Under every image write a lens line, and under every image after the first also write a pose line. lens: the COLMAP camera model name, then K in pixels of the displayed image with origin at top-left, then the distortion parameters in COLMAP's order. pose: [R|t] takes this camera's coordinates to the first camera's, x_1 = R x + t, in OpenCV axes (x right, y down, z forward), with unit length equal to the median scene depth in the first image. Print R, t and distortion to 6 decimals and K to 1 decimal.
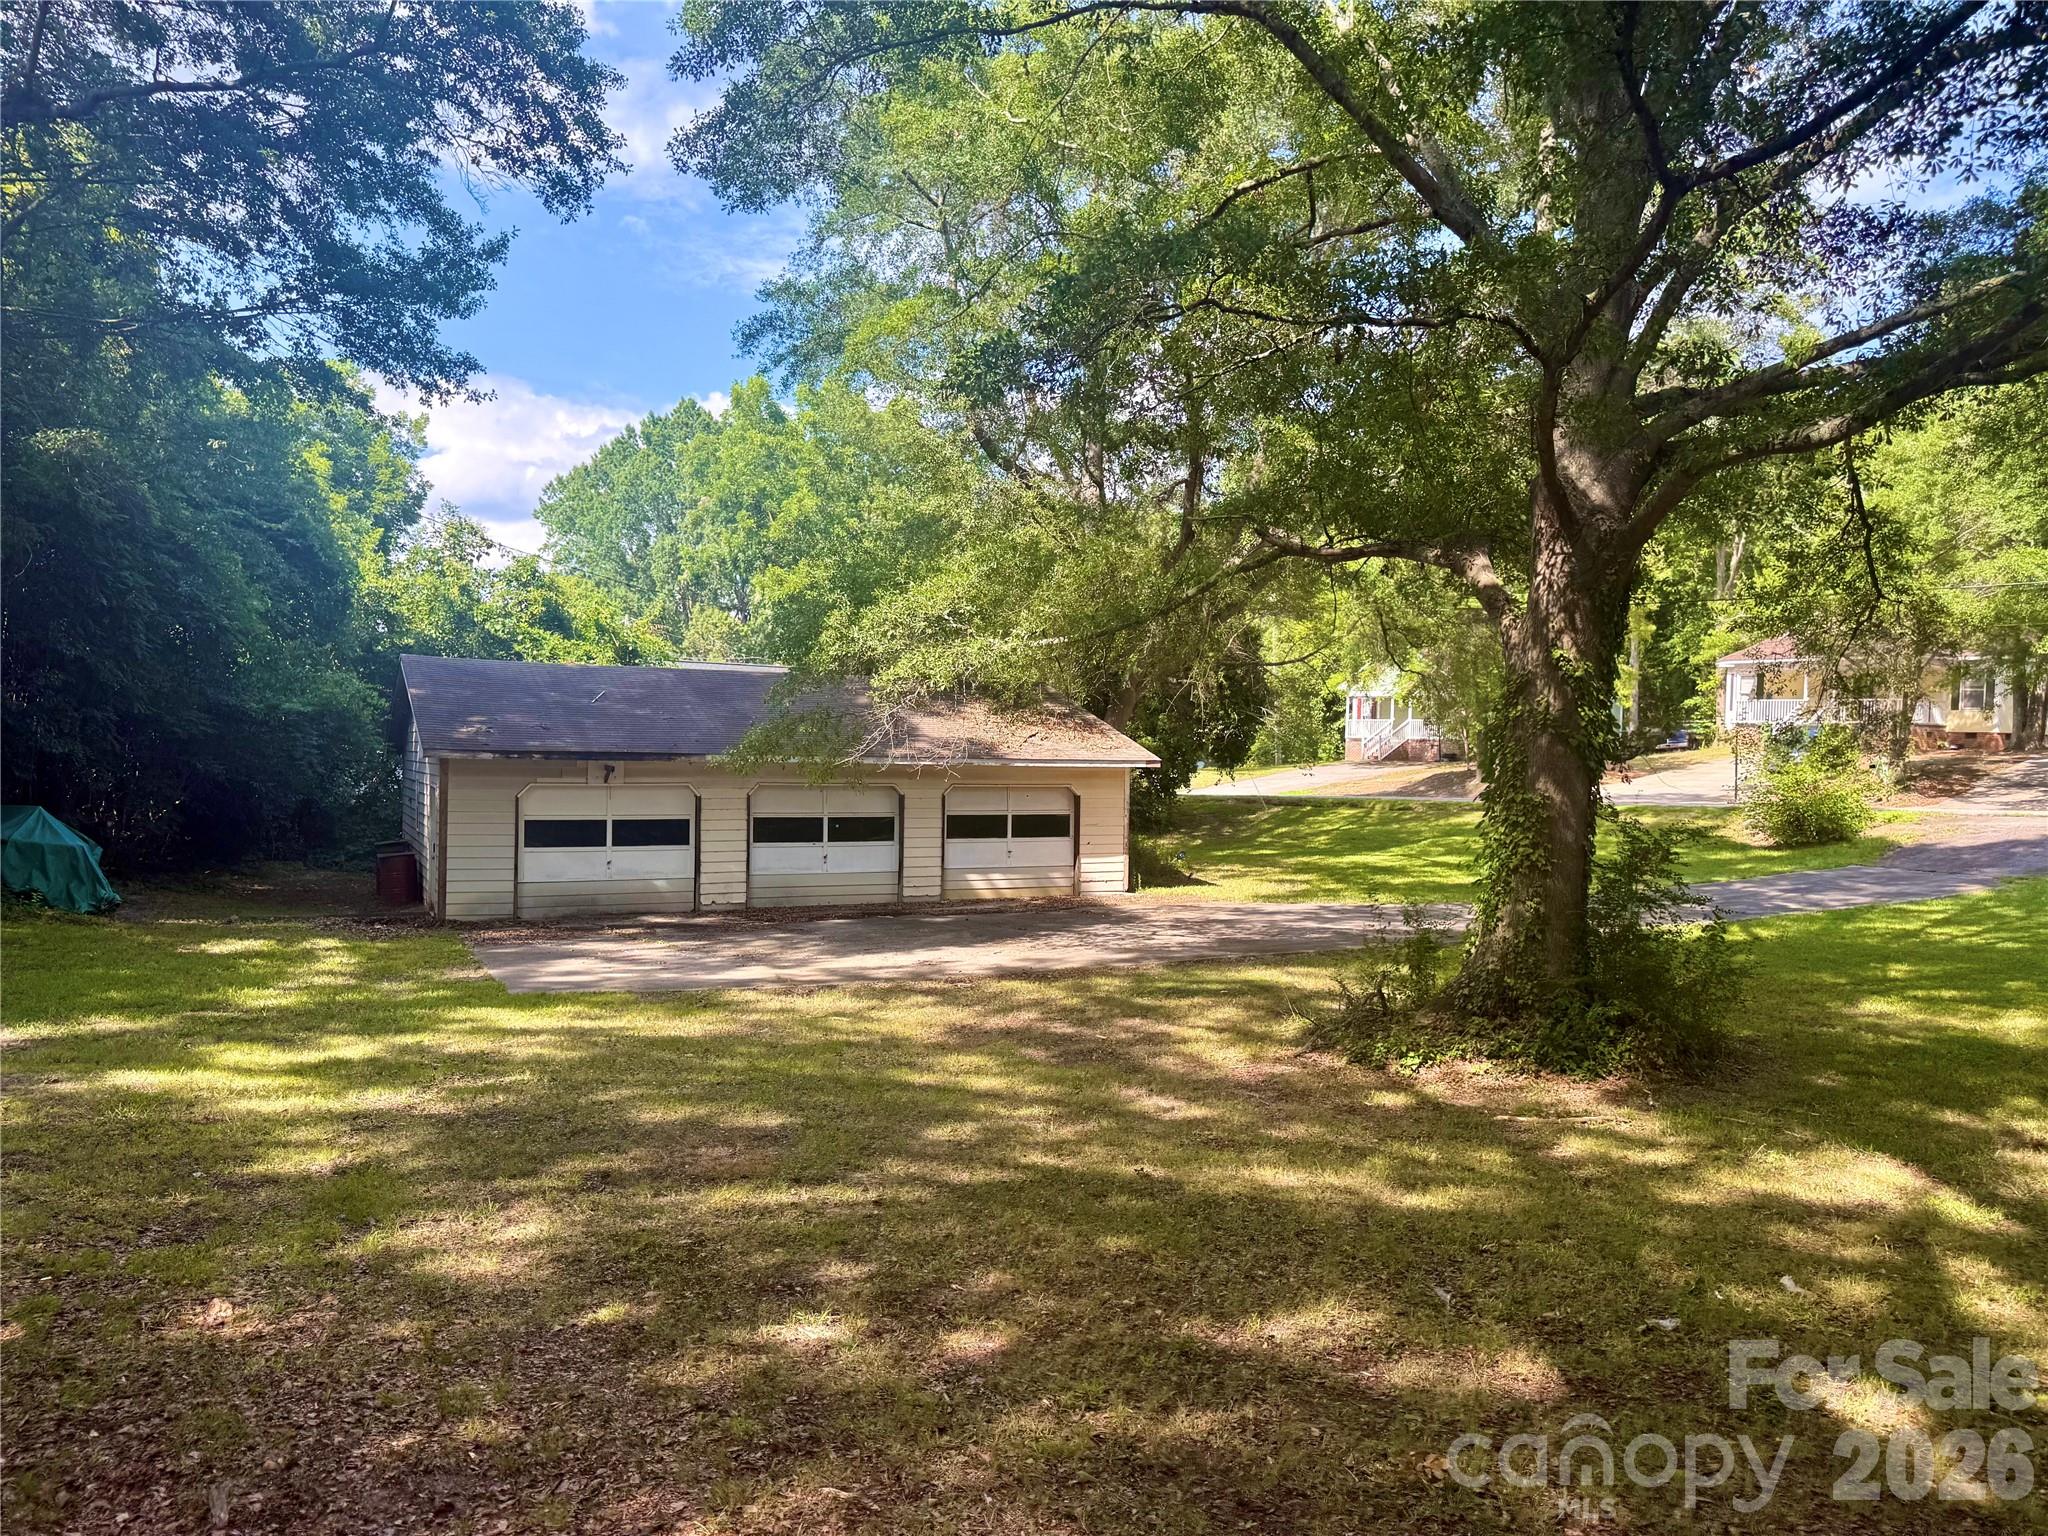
lens RADIAL K [[1431.5, 0, 1036.4], [0, 1431.5, 768.8], [0, 0, 1]] dist [0.129395, -0.193739]
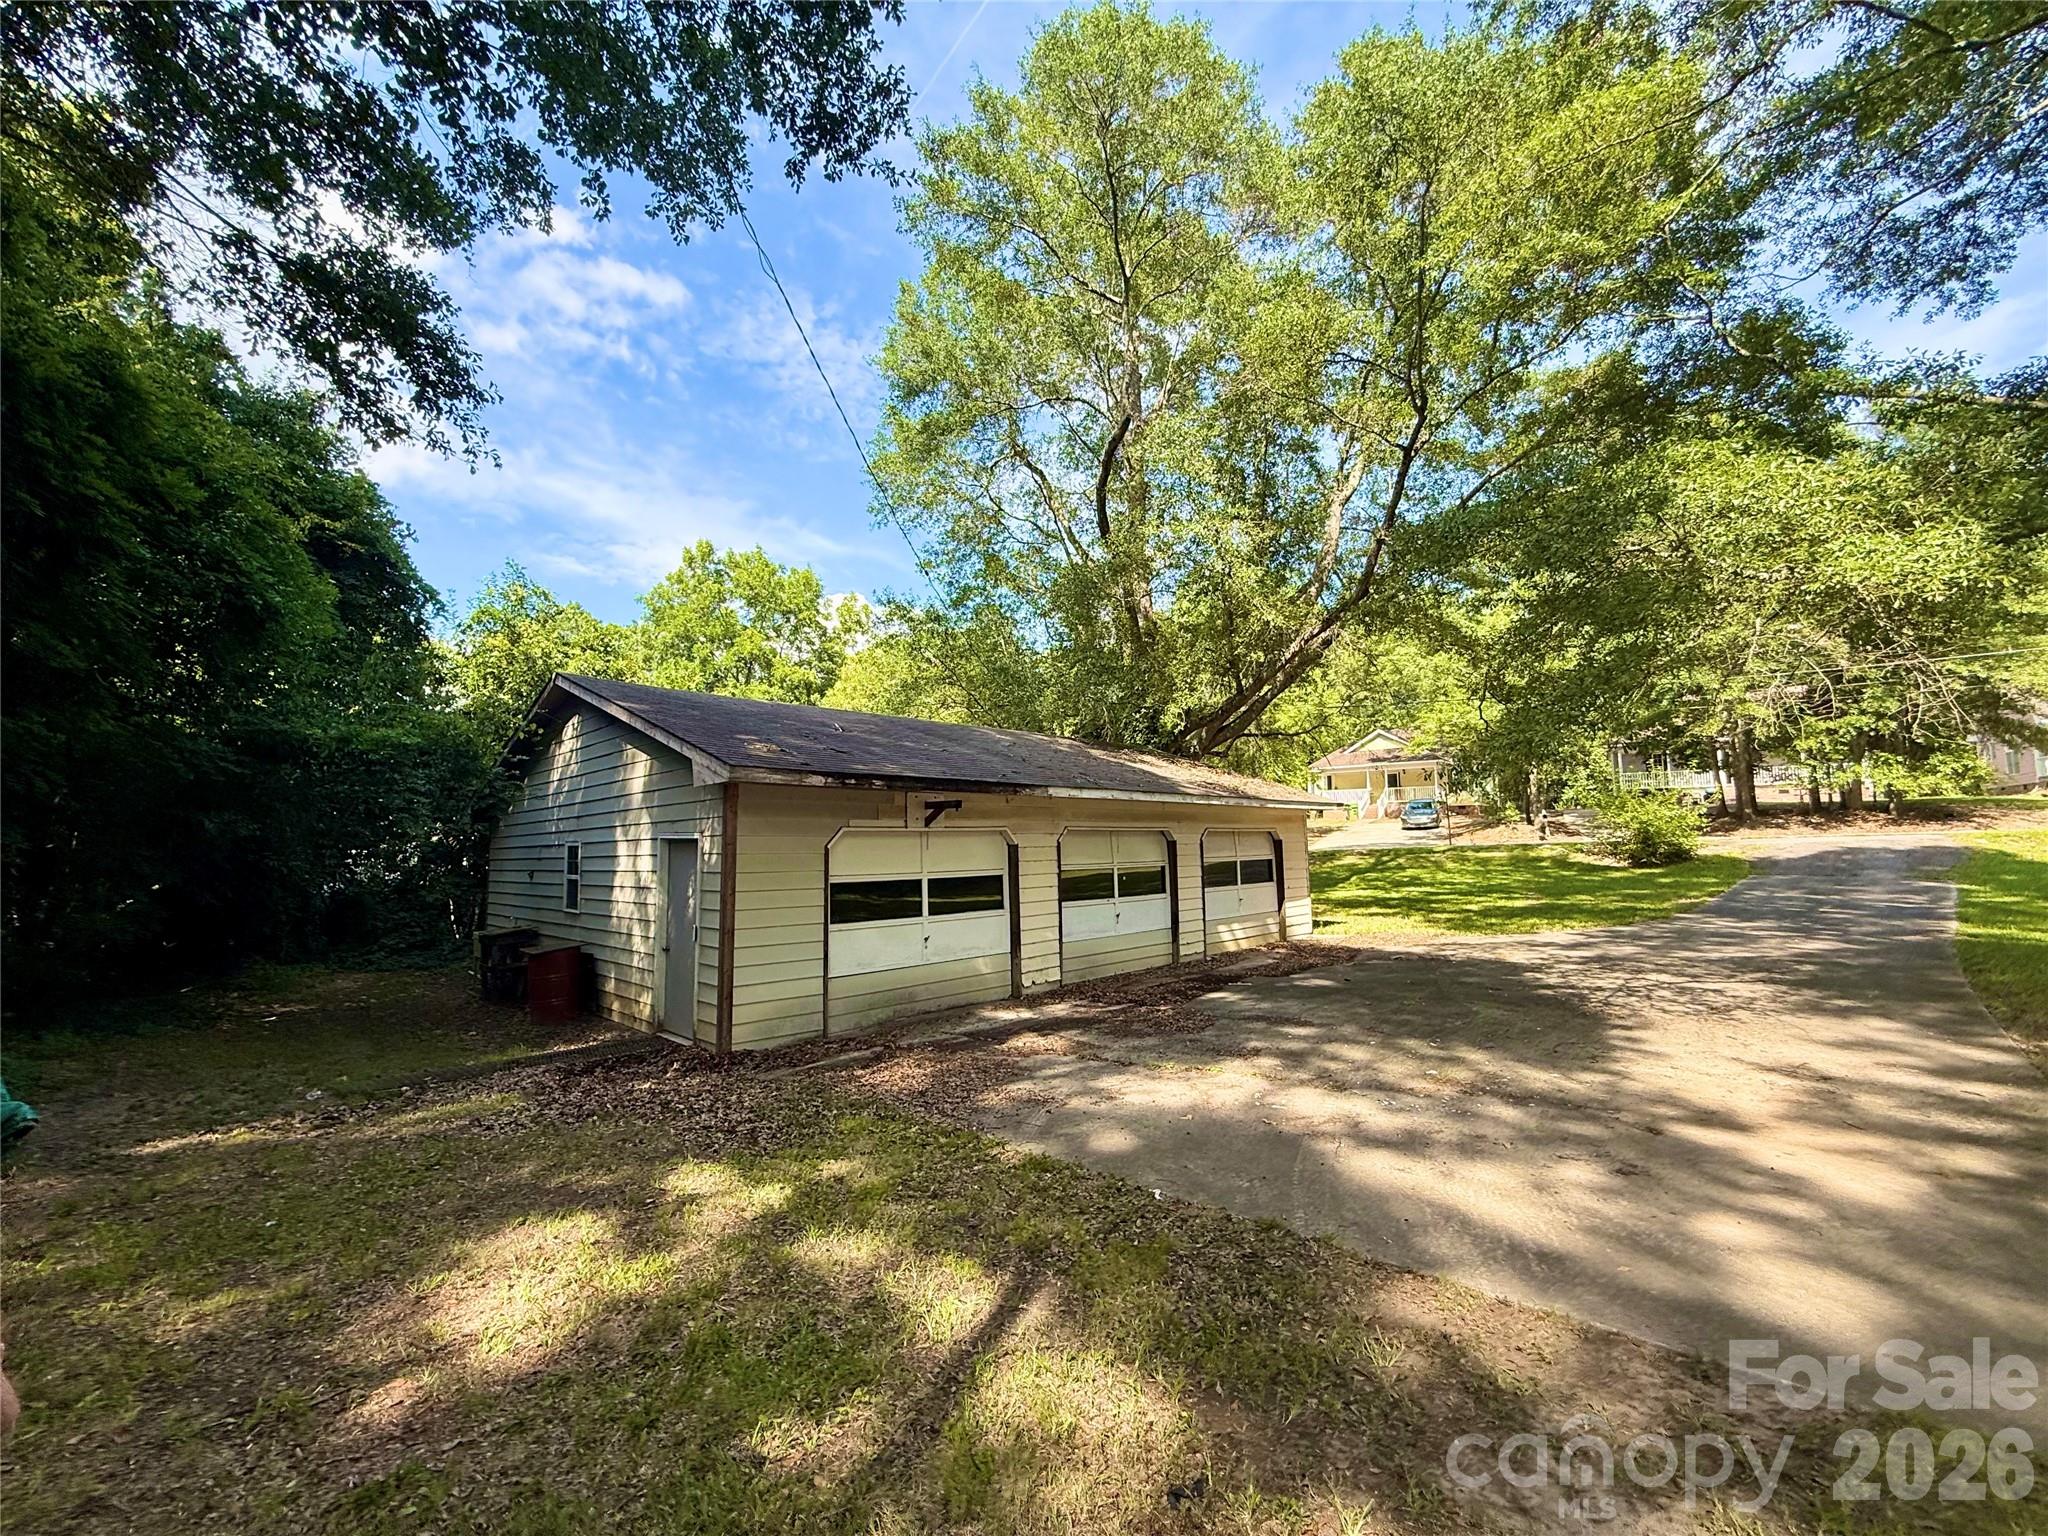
lens RADIAL K [[818.1, 0, 1024.0], [0, 818.1, 768.0], [0, 0, 1]] dist [-0.000239, 0.000292]
pose [[0.948701, -0.002555, 0.316166, -0.448223], [0.036830, 0.994053, -0.102481, 0.028372], [-0.314024, 0.108868, 0.943153, 0.705956]]
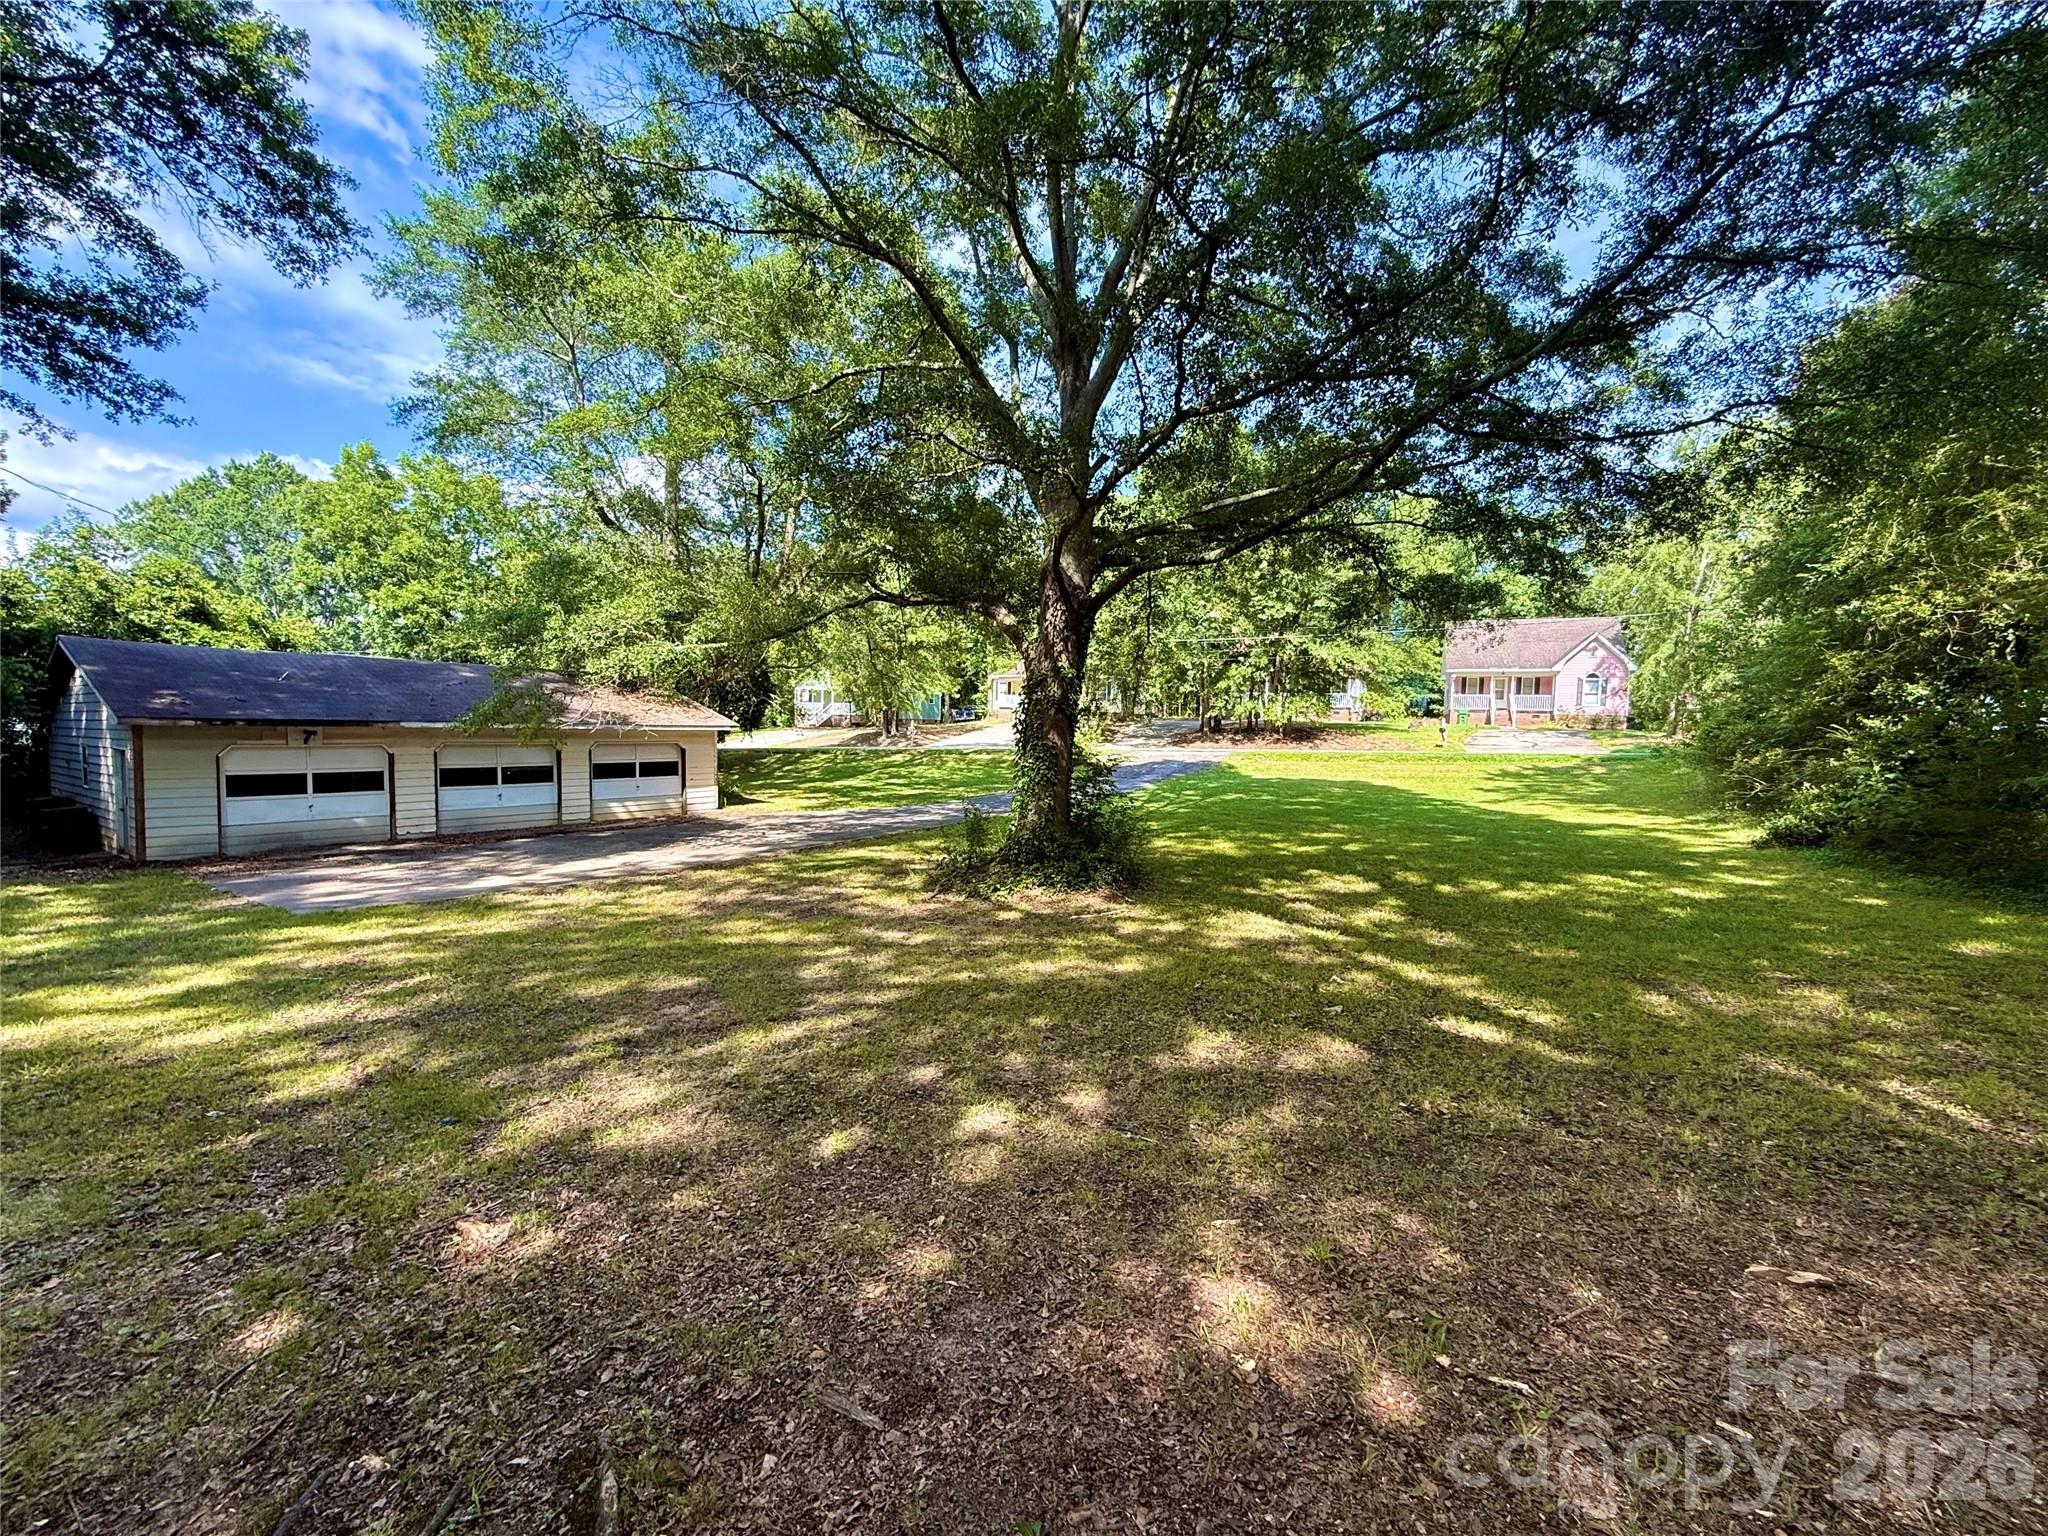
lens RADIAL K [[818.1, 0, 1024.0], [0, 818.1, 768.0], [0, 0, 1]] dist [-0.000239, 0.000292]
pose [[0.870326, -0.028381, 0.491658, -0.119899], [0.007041, 0.998953, 0.045200, 0.002899], [-0.492426, -0.035877, 0.869614, 0.073352]]
